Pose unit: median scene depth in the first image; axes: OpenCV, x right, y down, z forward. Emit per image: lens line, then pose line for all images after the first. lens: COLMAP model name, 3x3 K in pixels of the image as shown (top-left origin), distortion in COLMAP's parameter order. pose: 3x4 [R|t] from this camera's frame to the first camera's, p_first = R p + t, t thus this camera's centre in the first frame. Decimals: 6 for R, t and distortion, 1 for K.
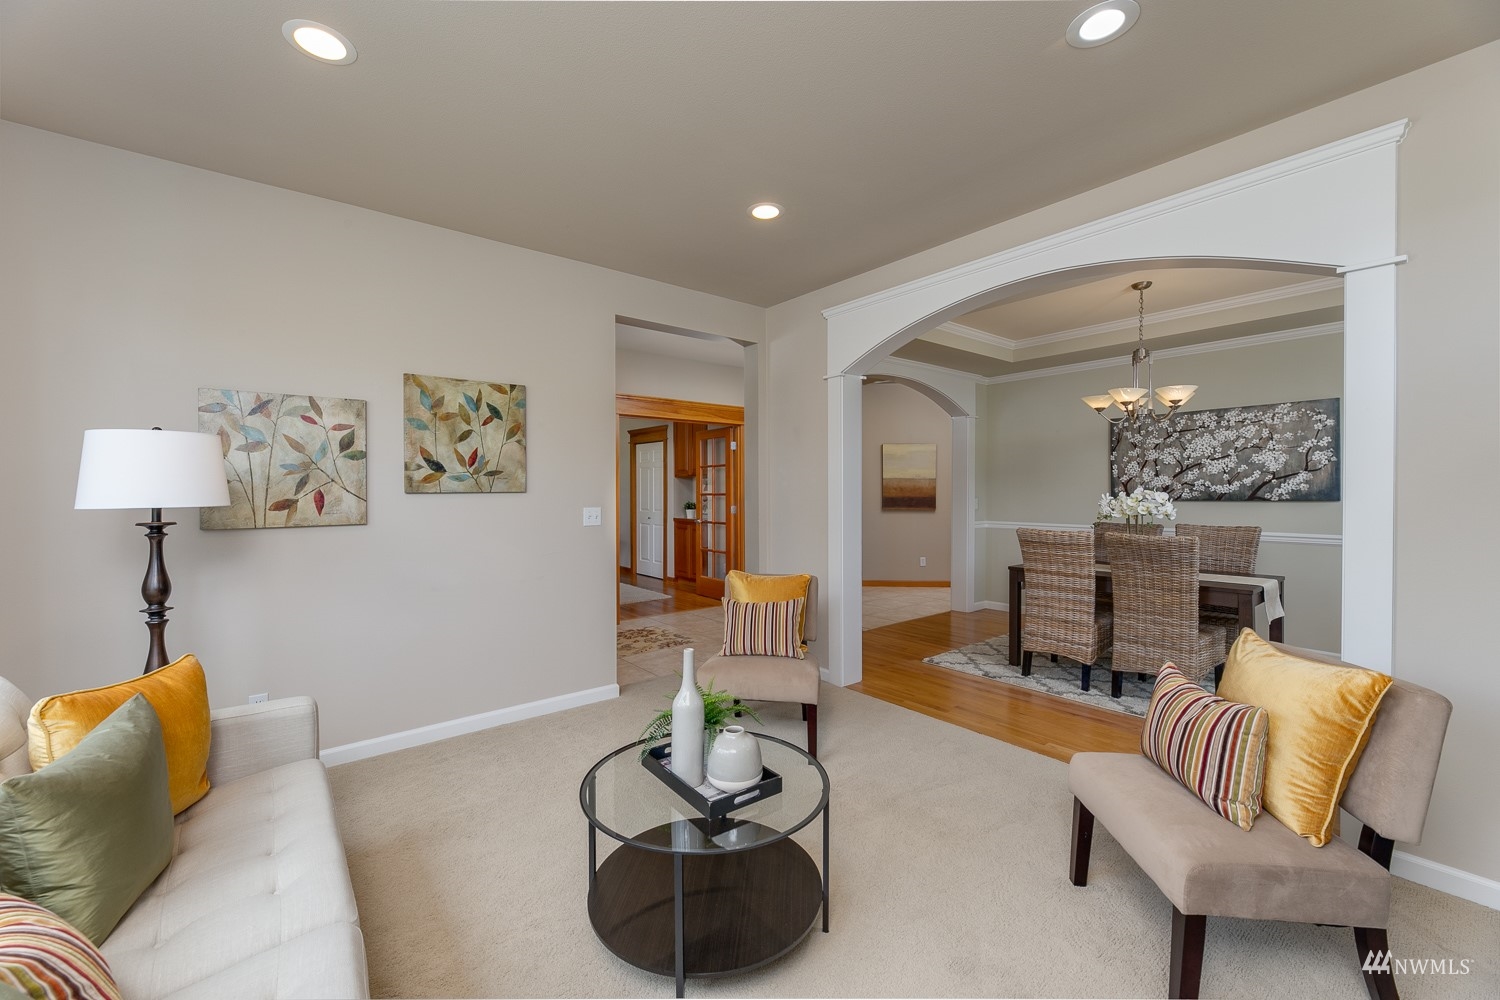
lens RADIAL K [[604.2, 0, 746.9], [0, 604.2, 506.1], [0, 0, 1]] dist [0.001042, 0.000136]
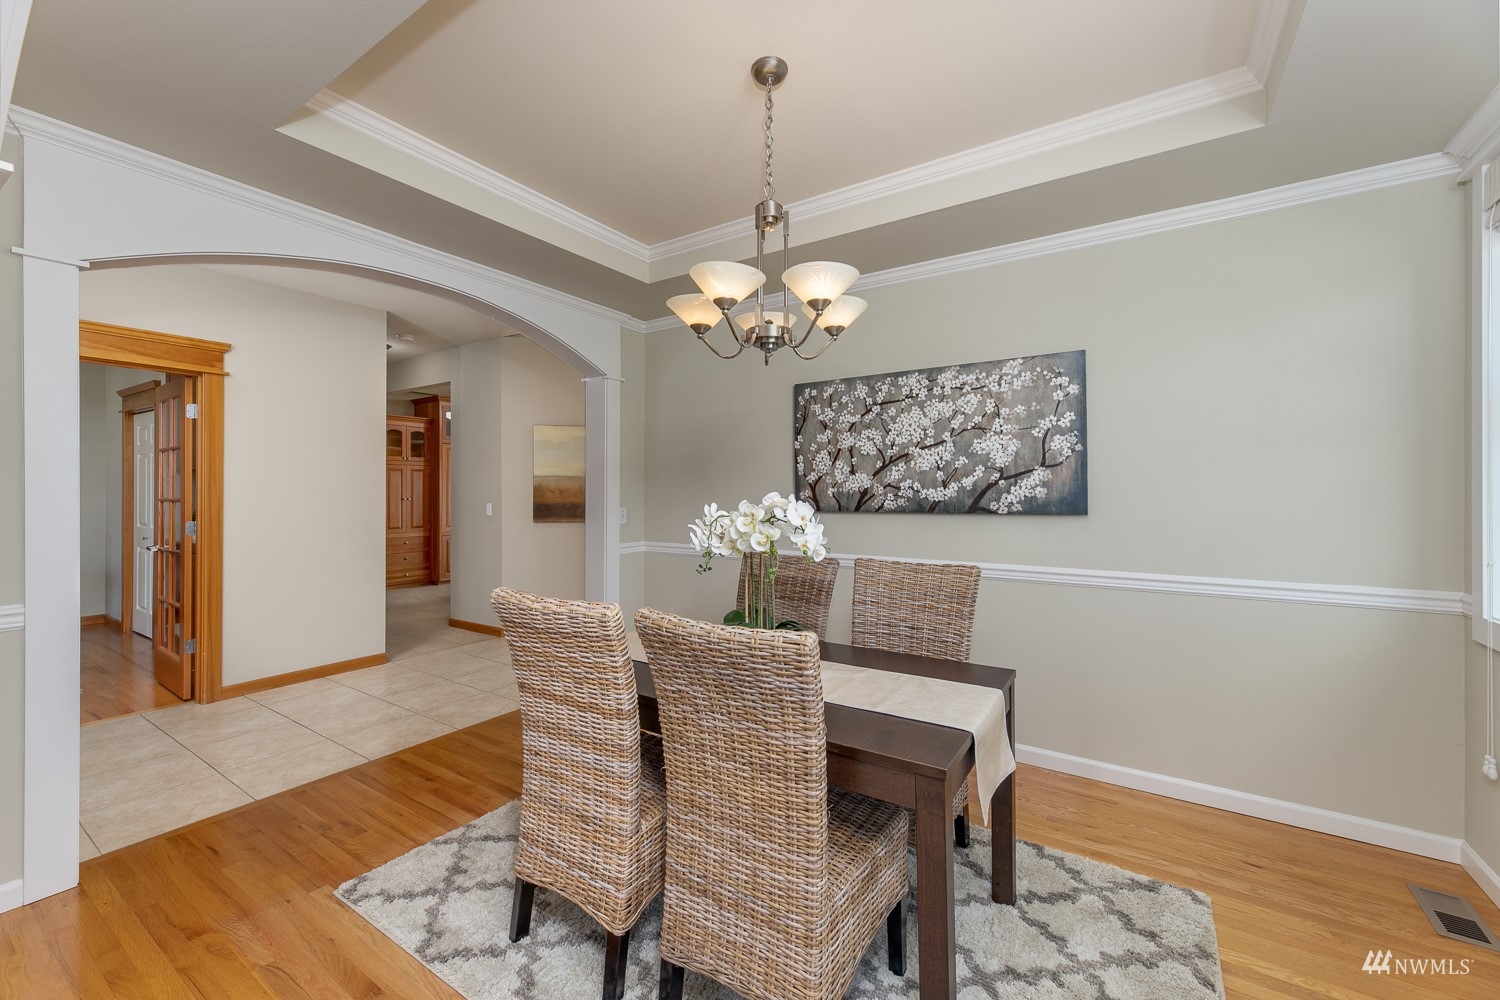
lens RADIAL K [[617.2, 0, 750.6], [0, 617.2, 502.7], [0, 0, 1]] dist [-0.002364, -0.000075]
pose [[0.949804, -0.001563, 0.312843, 0.409007], [0.004261, 0.999959, -0.007939, -0.015754], [-0.312818, 0.008874, 0.949772, 0.457007]]
